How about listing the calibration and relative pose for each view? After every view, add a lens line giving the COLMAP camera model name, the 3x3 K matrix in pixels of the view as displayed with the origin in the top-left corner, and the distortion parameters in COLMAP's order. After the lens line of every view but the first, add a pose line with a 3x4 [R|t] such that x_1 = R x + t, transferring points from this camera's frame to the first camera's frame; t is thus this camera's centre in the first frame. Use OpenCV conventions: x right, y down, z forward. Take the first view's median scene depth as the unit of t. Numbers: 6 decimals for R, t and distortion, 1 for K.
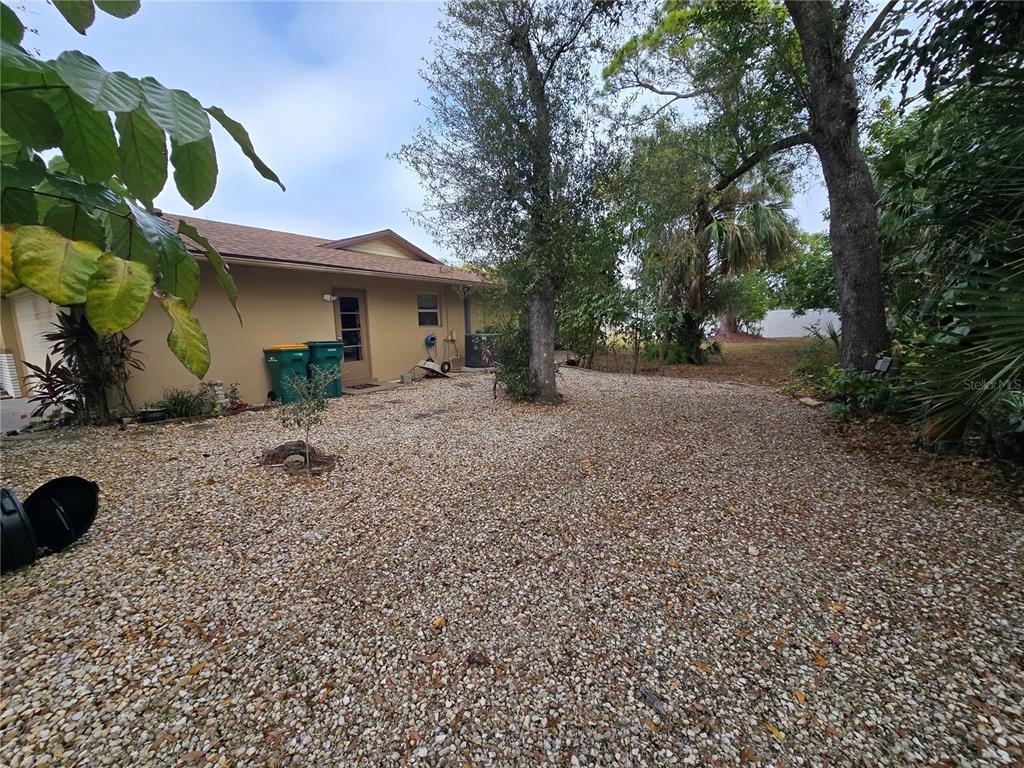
lens RADIAL K [[417.0, 0, 515.5], [0, 417.0, 386.4], [0, 0, 1]] dist [-0.010170, 0.001838]
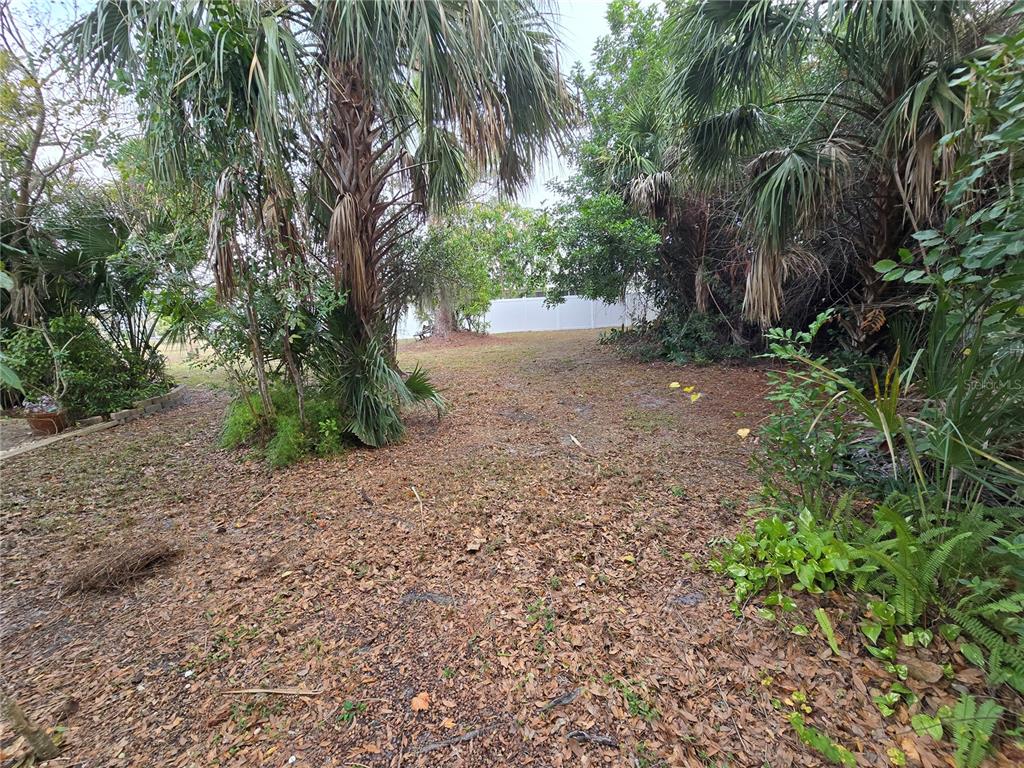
lens RADIAL K [[417.0, 0, 513.2], [0, 417.0, 382.7], [0, 0, 1]] dist [-0.010170, 0.001838]
pose [[0.813251, -0.107746, 0.571851, 0.200636], [0.102558, 0.993865, 0.041409, -0.062758], [-0.572804, 0.024972, 0.819312, 0.378212]]
